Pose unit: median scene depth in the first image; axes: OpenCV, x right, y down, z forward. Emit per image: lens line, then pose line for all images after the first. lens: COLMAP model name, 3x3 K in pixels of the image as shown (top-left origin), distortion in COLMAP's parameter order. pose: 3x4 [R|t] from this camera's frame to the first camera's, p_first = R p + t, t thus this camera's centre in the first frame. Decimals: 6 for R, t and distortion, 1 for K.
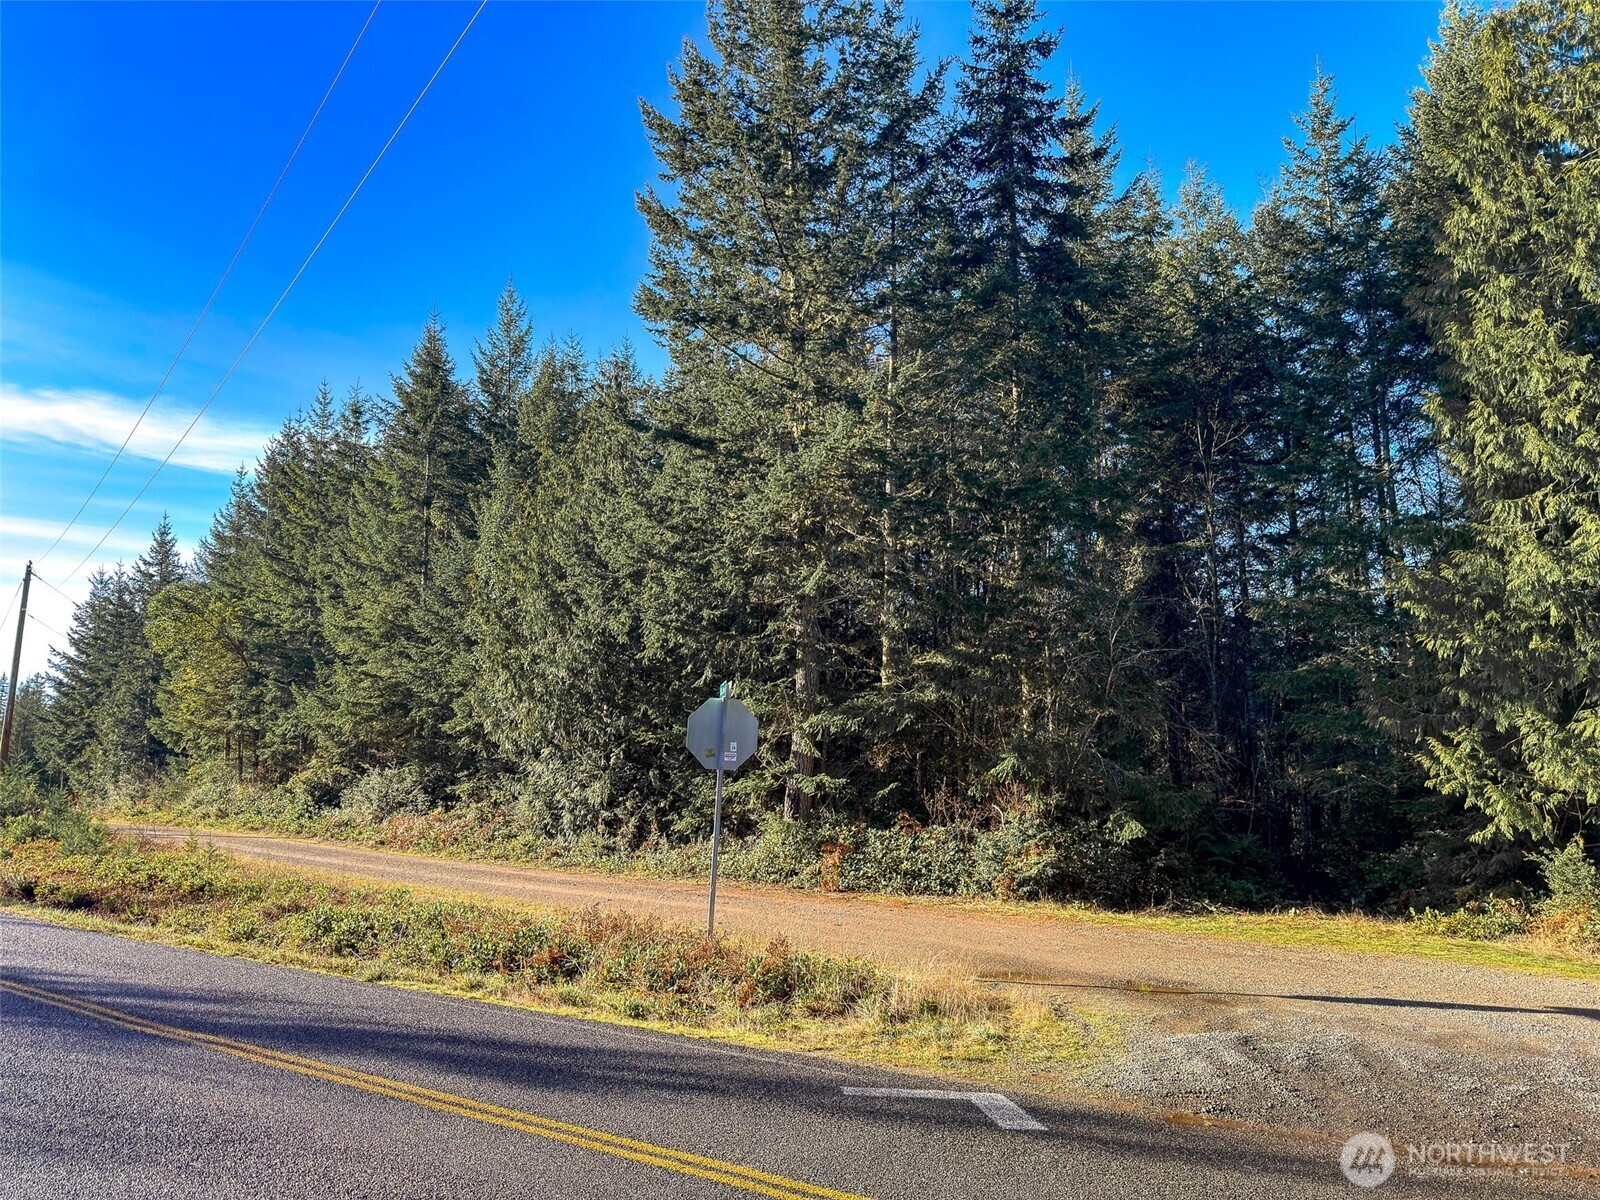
lens RADIAL K [[1075.6, 0, 800.0], [0, 1075.6, 600.0], [0, 0, 1]] dist [0.162820, -0.245907]
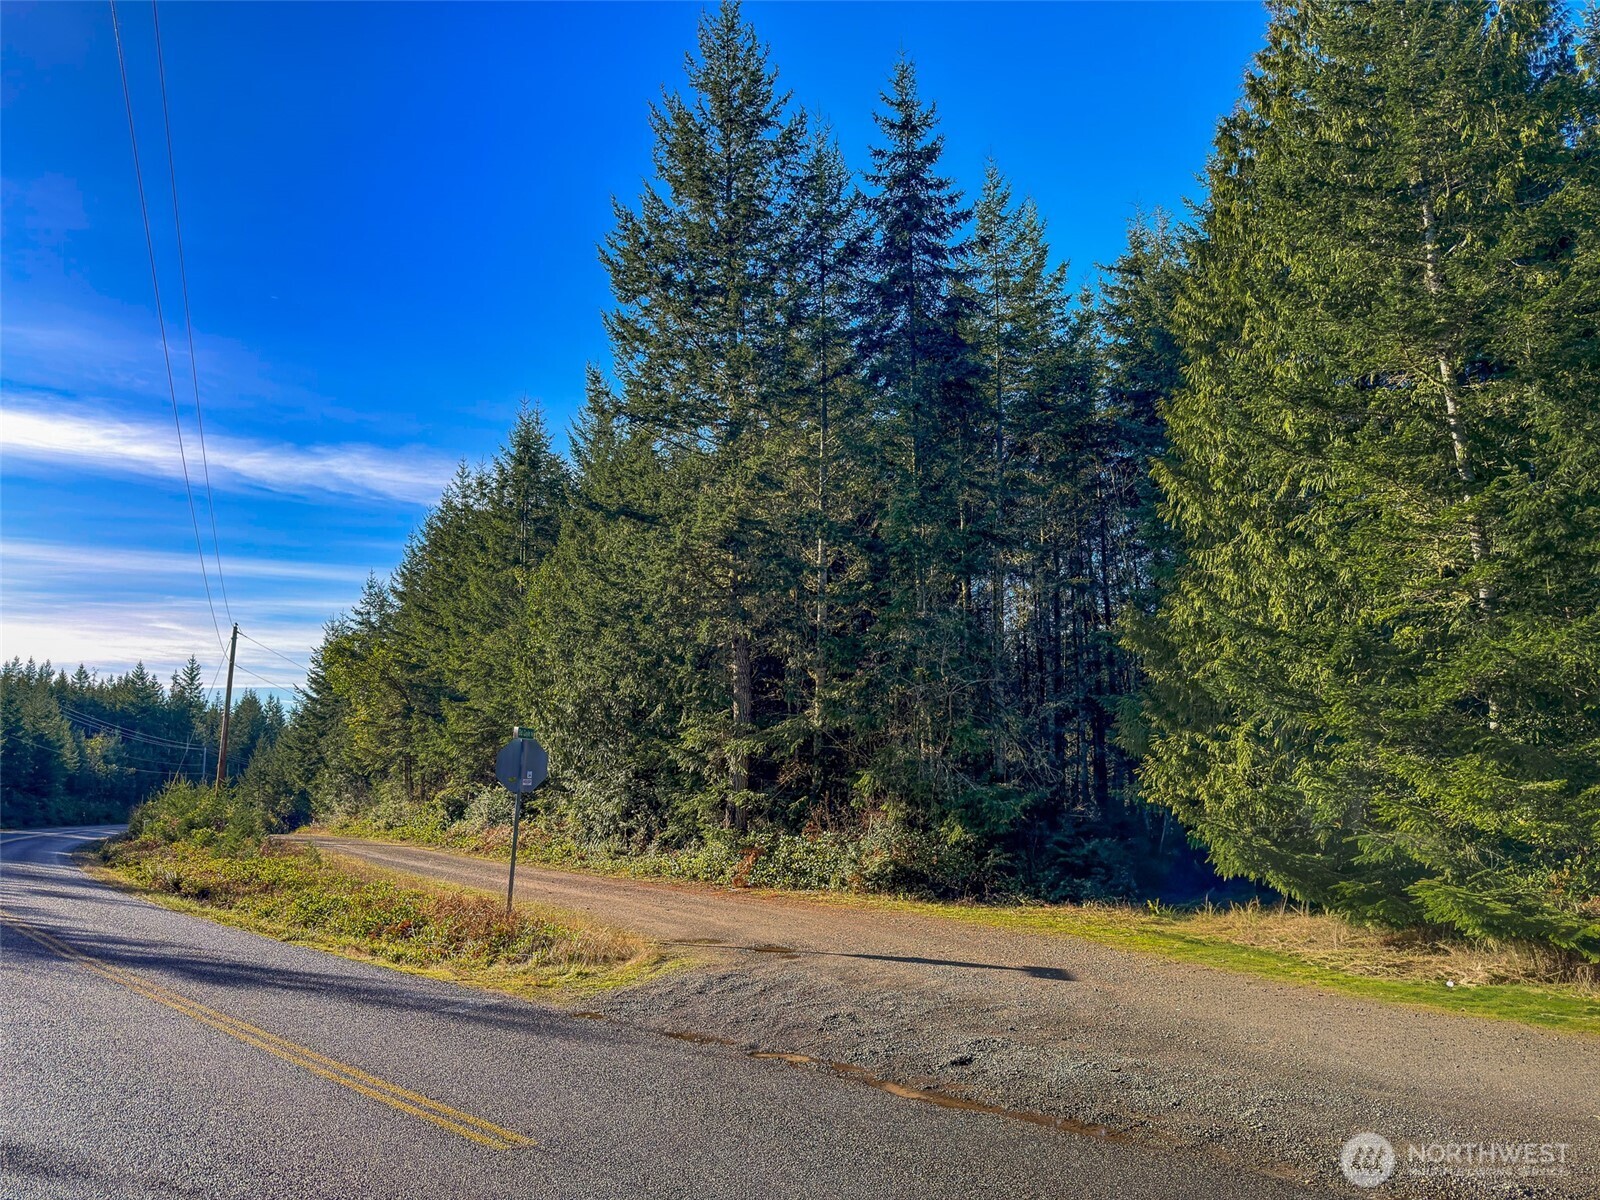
lens RADIAL K [[1083.9, 0, 800.0], [0, 1083.9, 600.0], [0, 0, 1]] dist [0.058708, -0.095646]
pose [[0.977957, -0.051100, -0.202456, 0.321268], [0.049608, 0.998691, -0.012444, -0.029722], [0.202827, 0.002126, 0.979212, -0.157749]]
